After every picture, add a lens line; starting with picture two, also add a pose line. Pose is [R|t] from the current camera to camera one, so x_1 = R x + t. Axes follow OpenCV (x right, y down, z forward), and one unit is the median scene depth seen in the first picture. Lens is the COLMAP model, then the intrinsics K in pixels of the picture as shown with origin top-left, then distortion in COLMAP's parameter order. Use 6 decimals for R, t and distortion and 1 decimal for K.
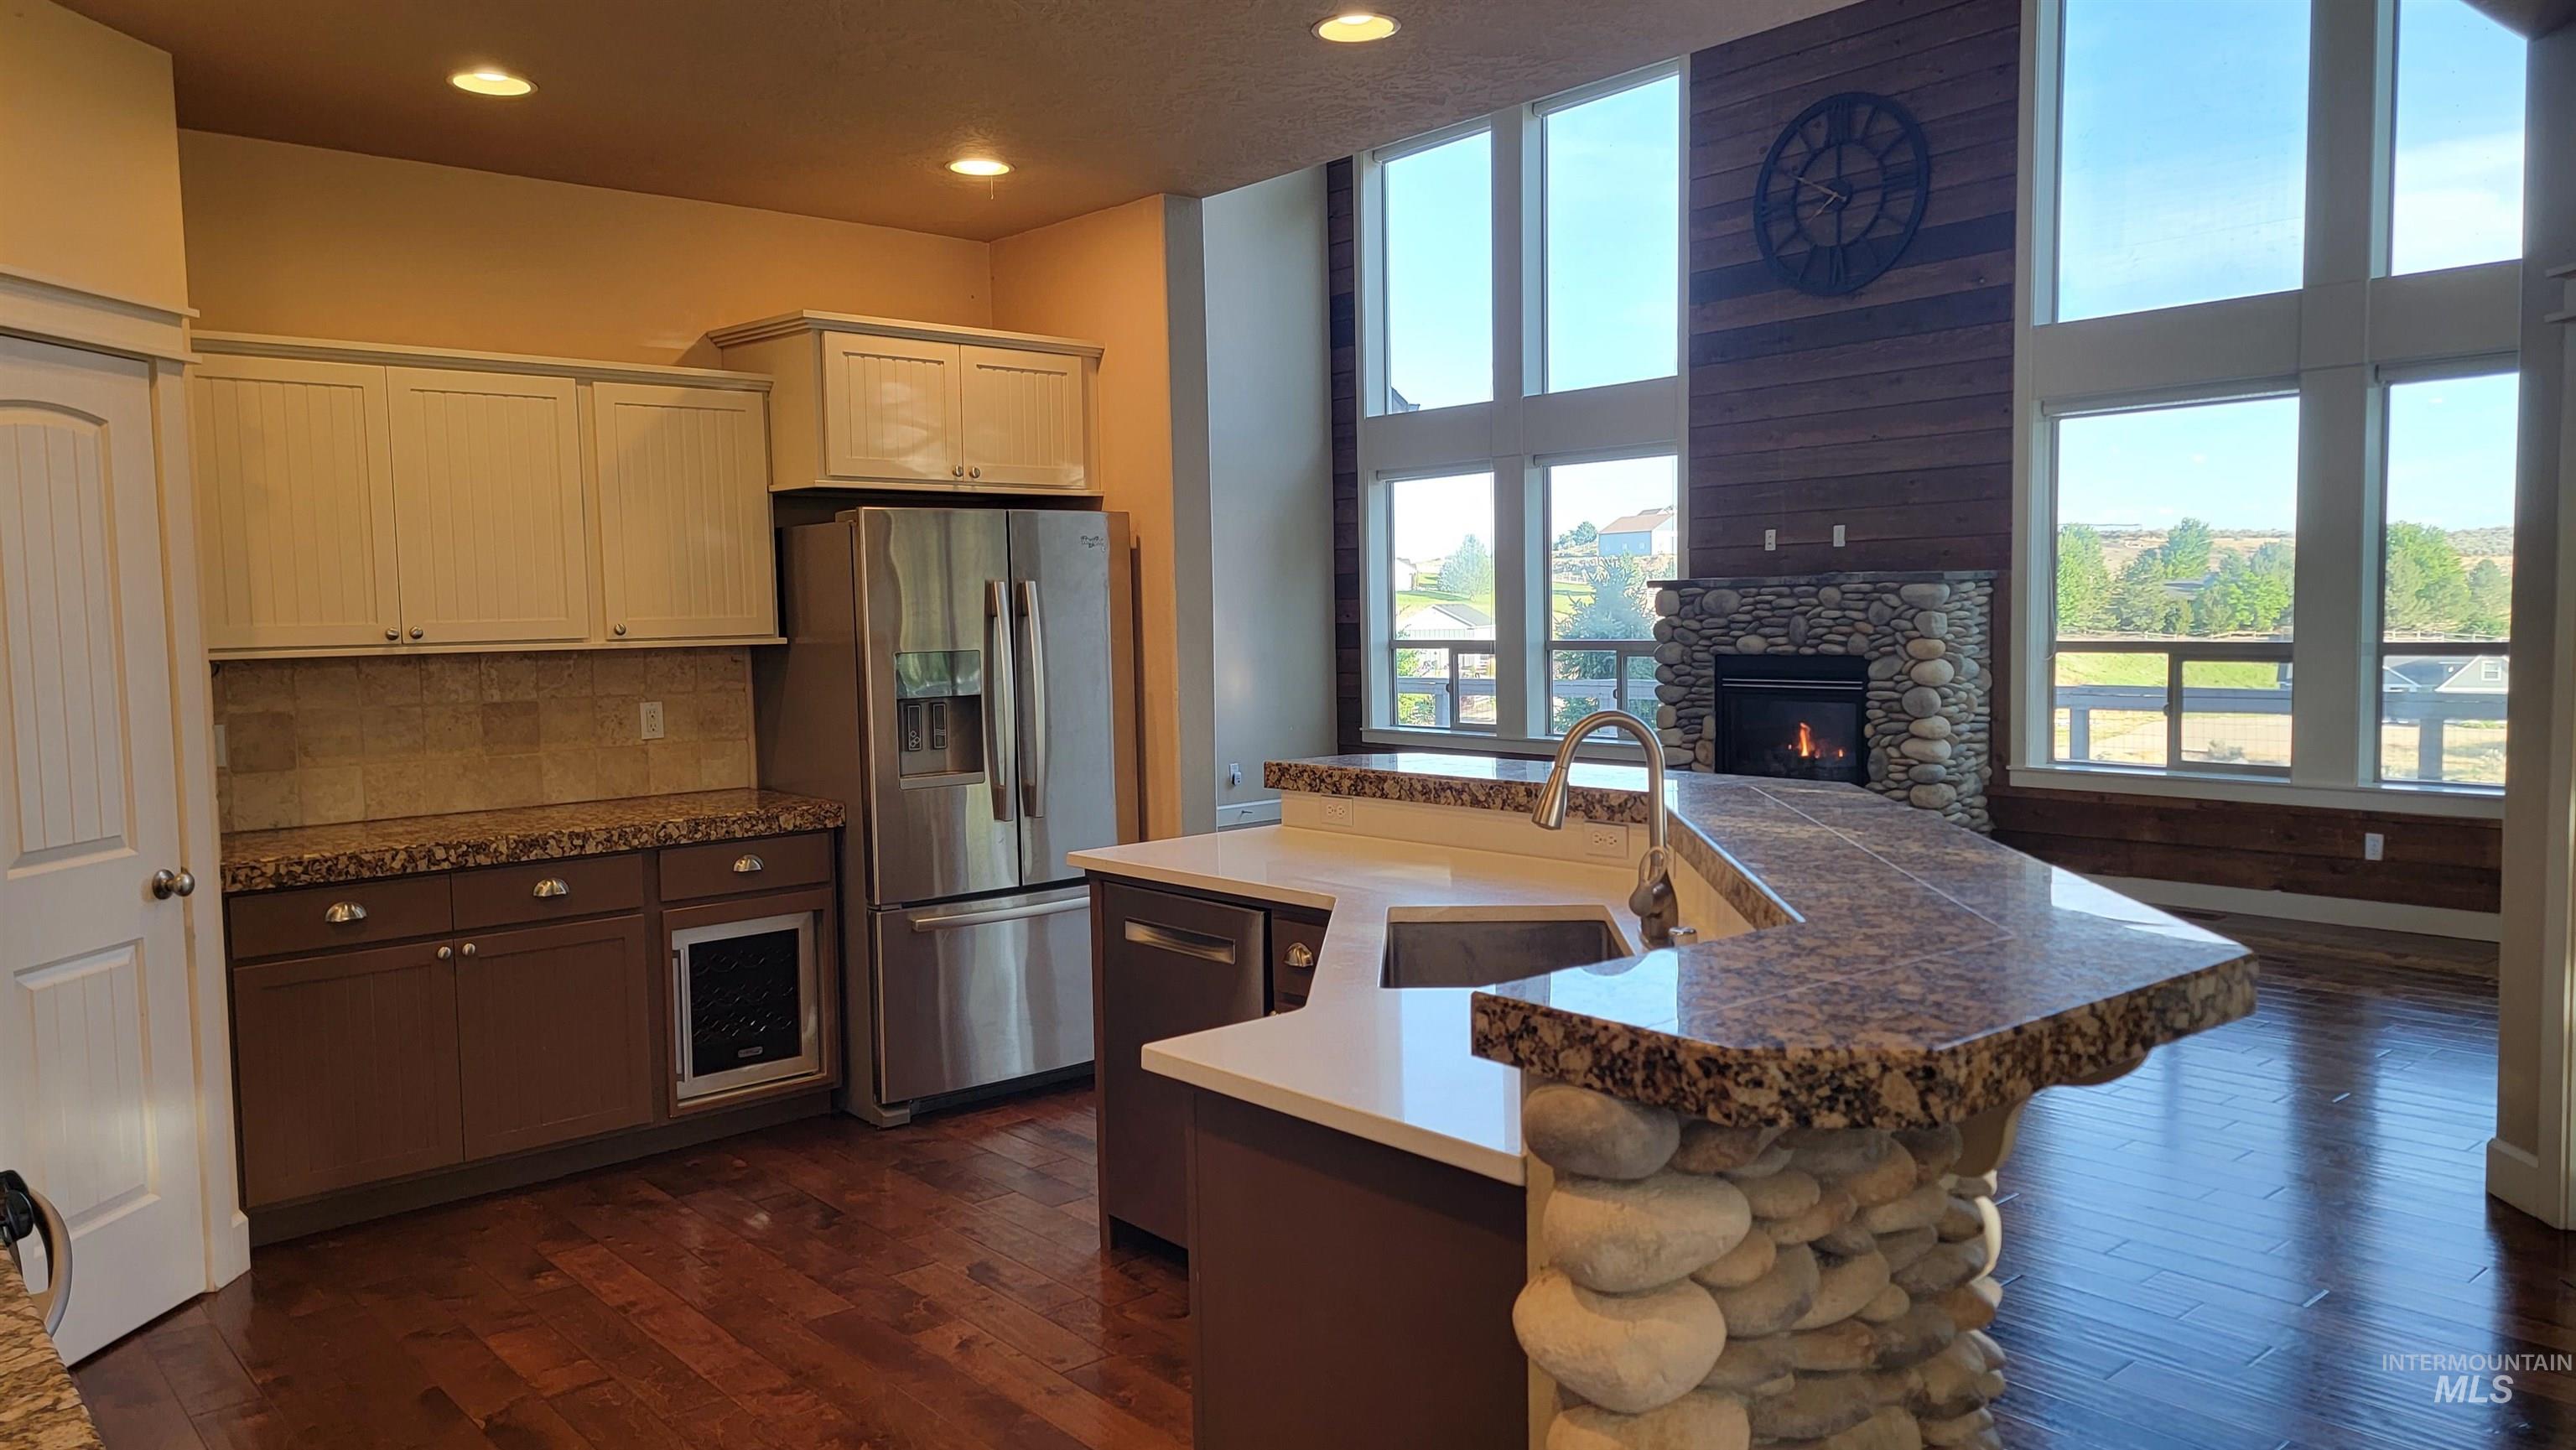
lens RADIAL K [[1774.4, 0, 1288.0], [0, 1774.4, 725.0], [0, 0, 1]] dist [0.098901, -0.073254]
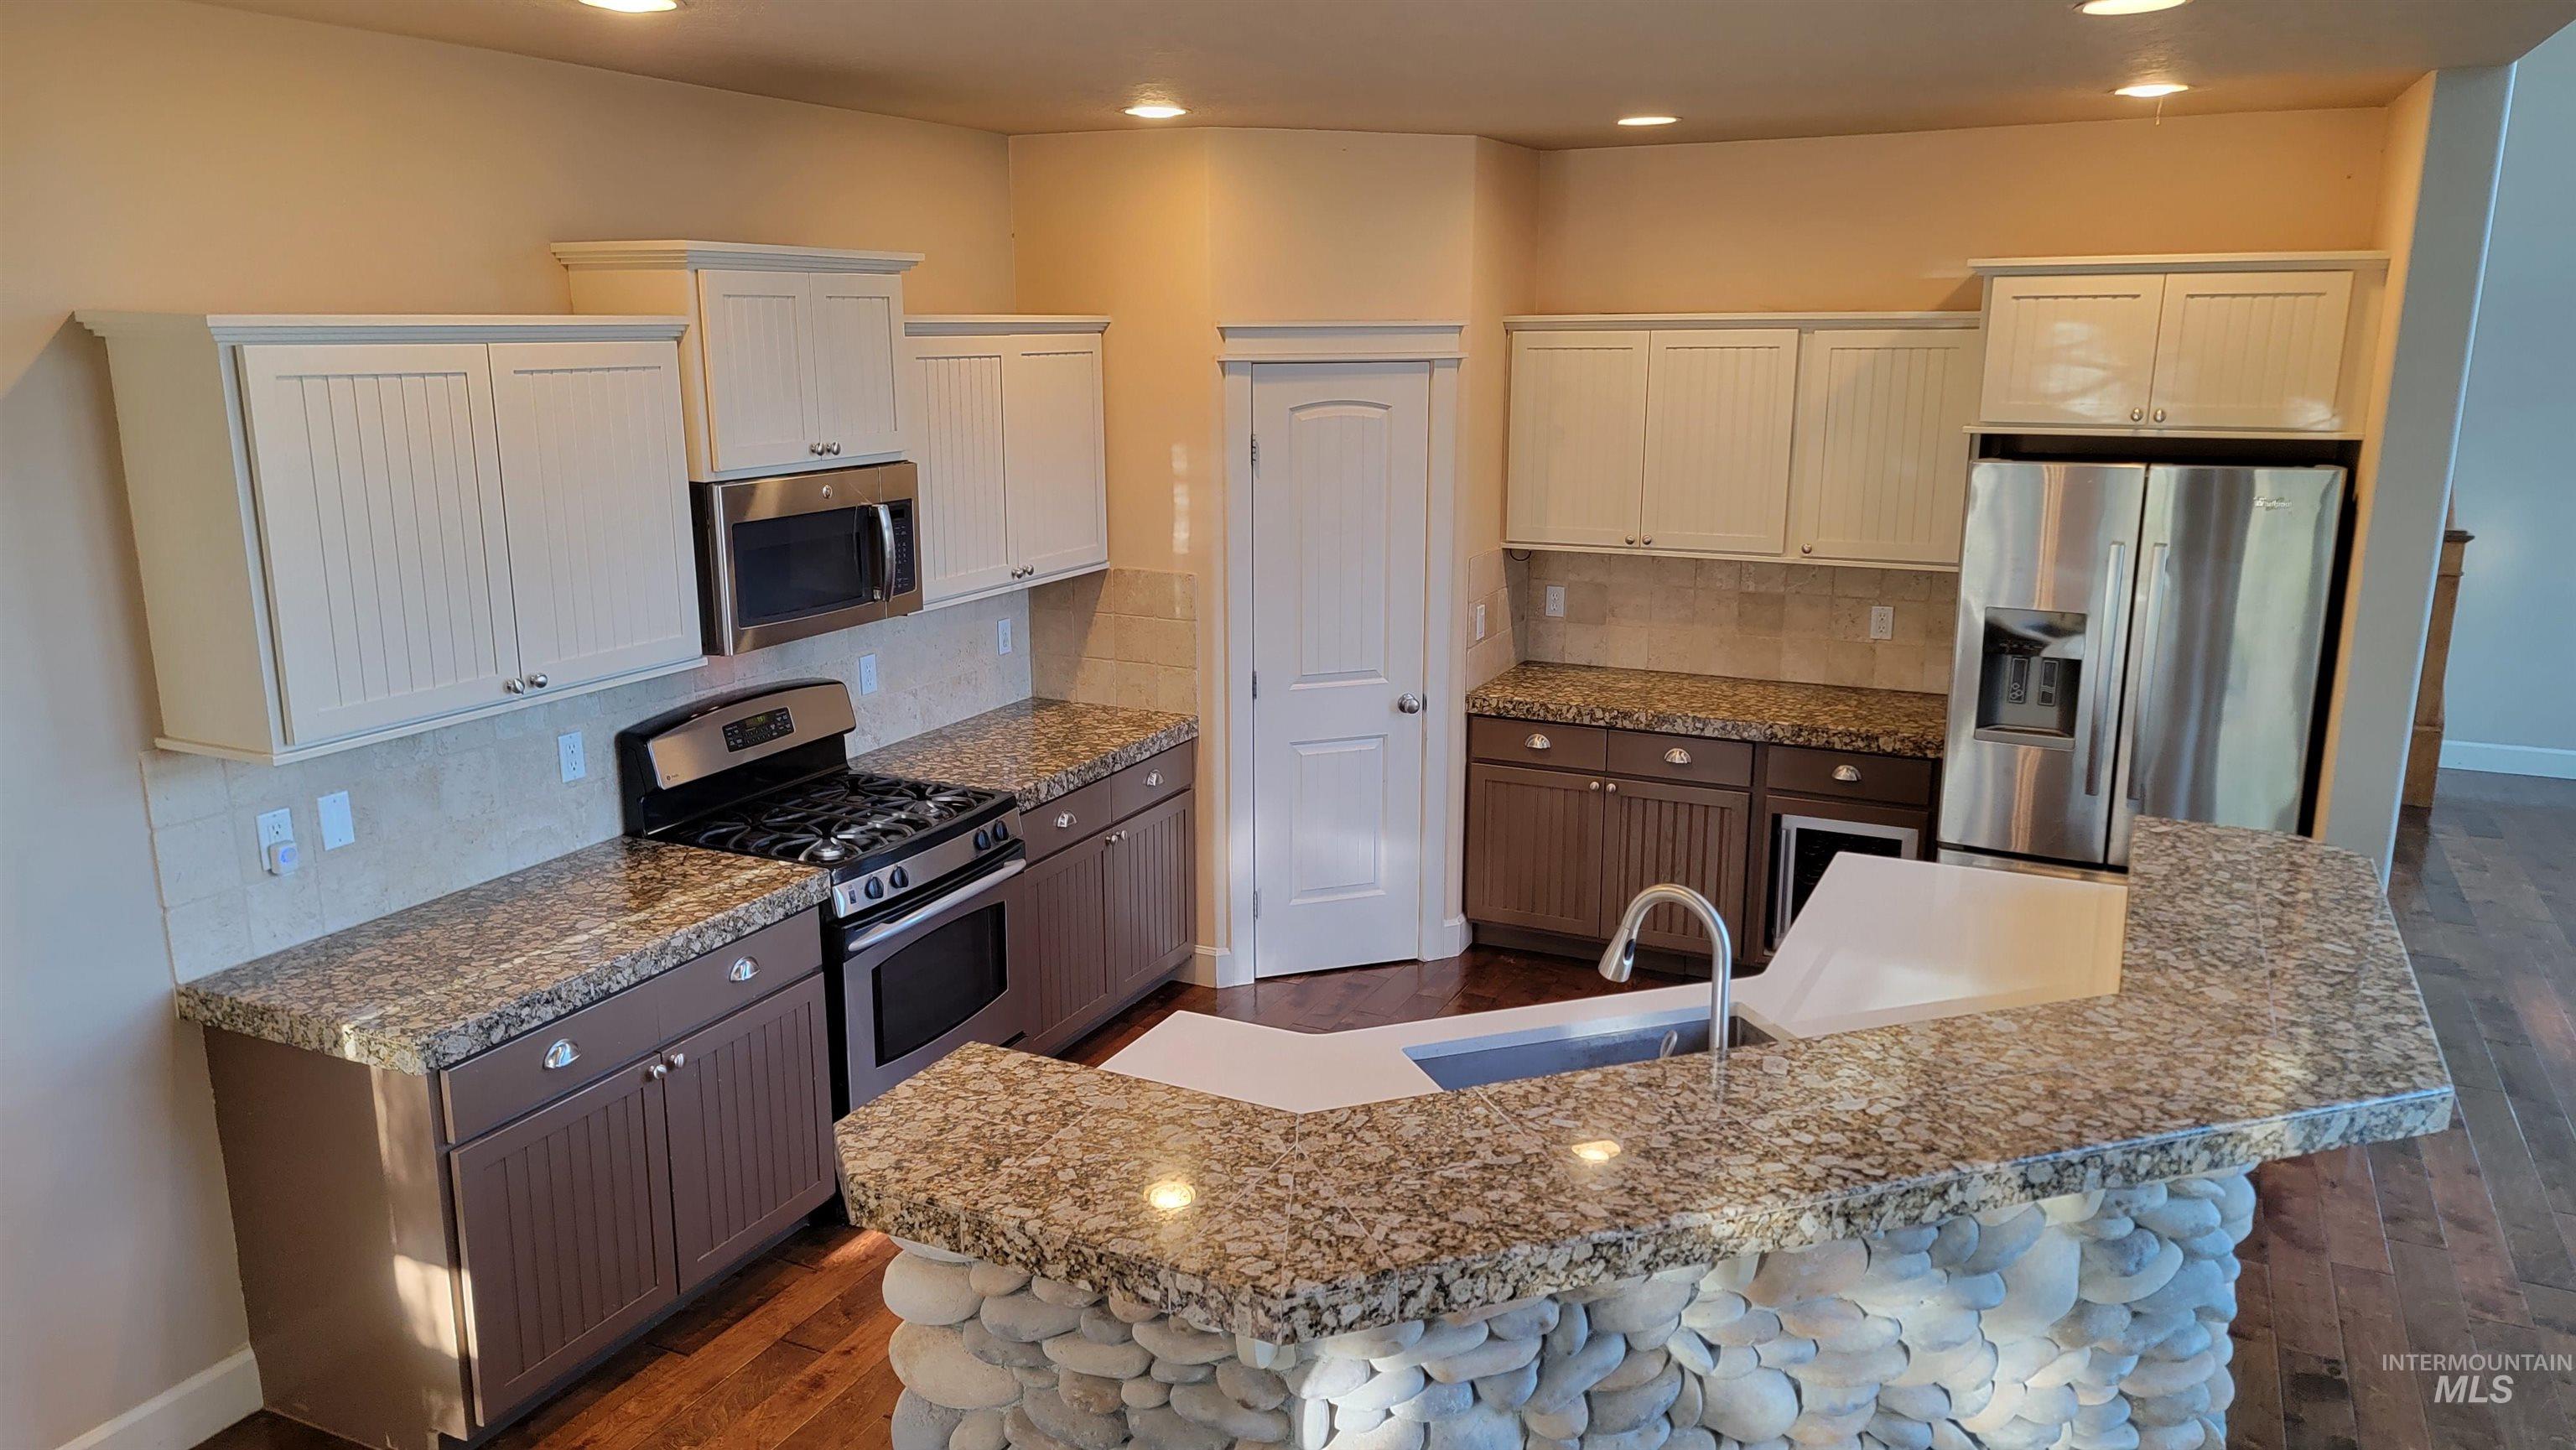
lens RADIAL K [[1774.4, 0, 1288.0], [0, 1774.4, 725.0], [0, 0, 1]] dist [0.098901, -0.073254]
pose [[0.397063, 0.224254, -0.889973, 0.574271], [-0.069623, 0.974255, 0.214428, -0.174985], [0.915147, -0.023179, 0.402454, 0.241431]]
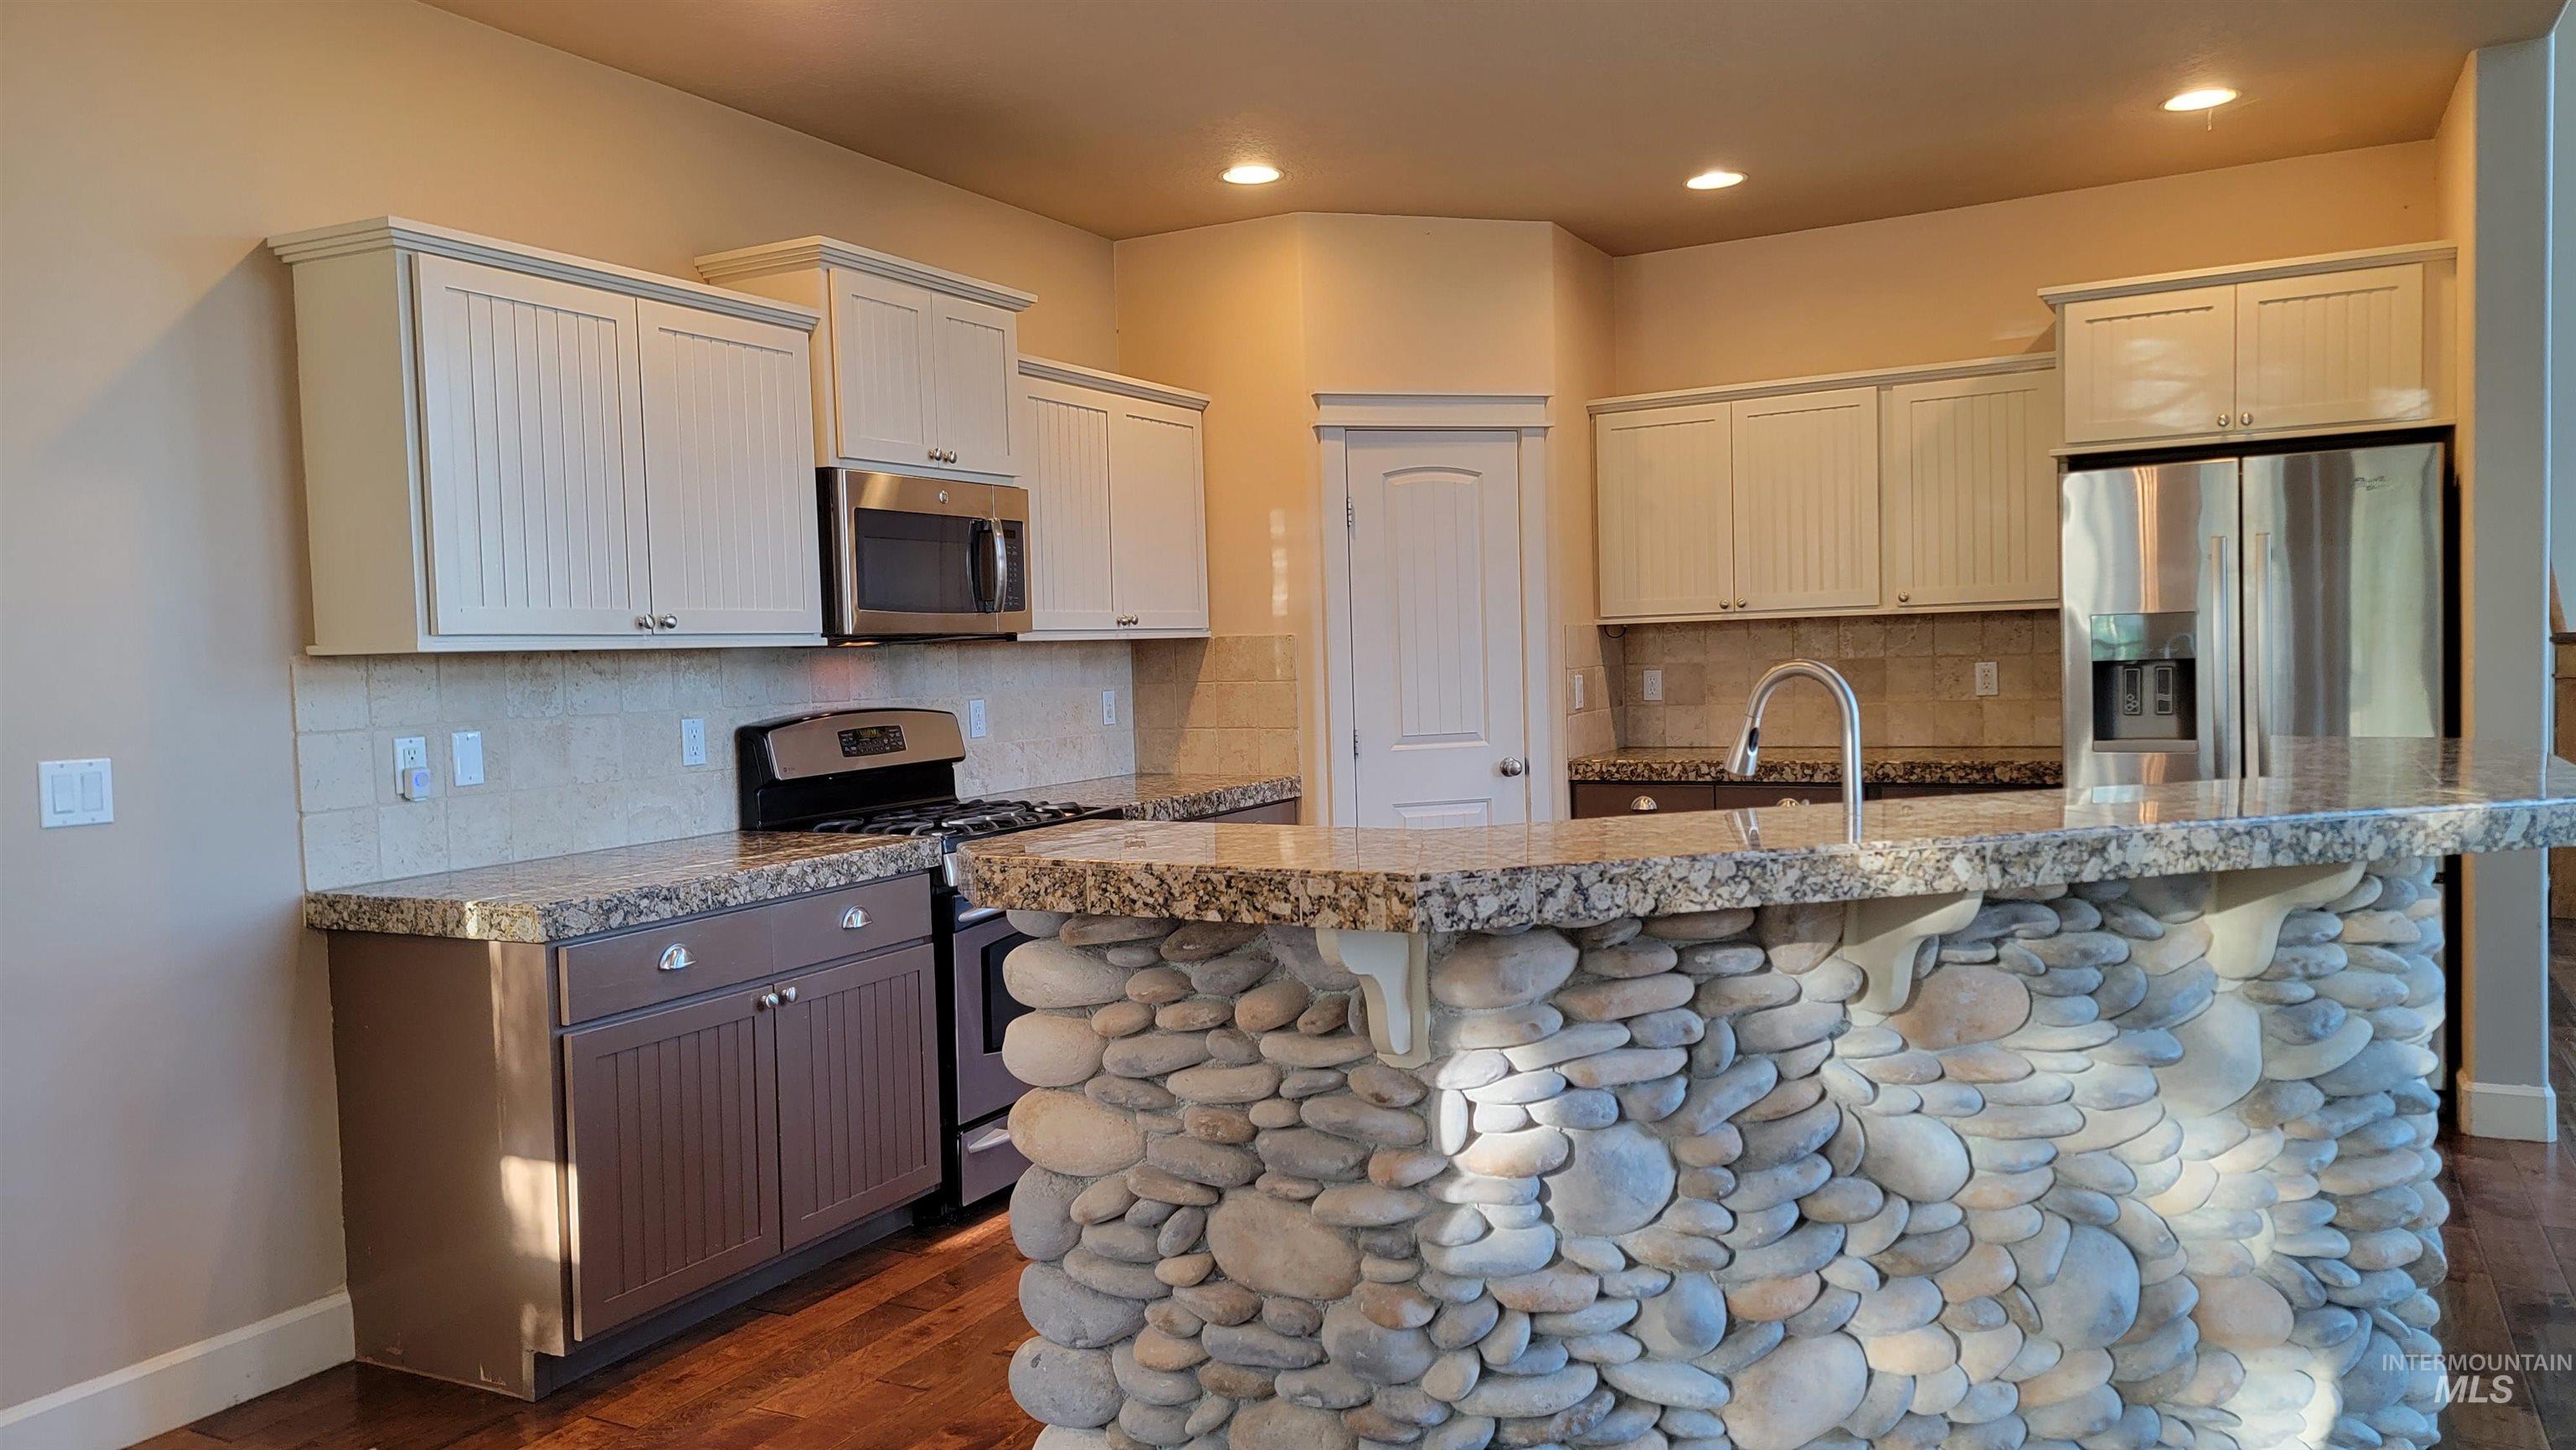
lens RADIAL K [[1771.2, 0, 1301.8], [0, 1771.2, 716.7], [0, 0, 1]] dist [0.105533, -0.084998]
pose [[0.361479, 0.044105, -0.931336, 0.598189], [-0.039064, 0.998720, 0.032134, 0.002150], [0.931562, 0.024766, 0.362739, 0.232884]]
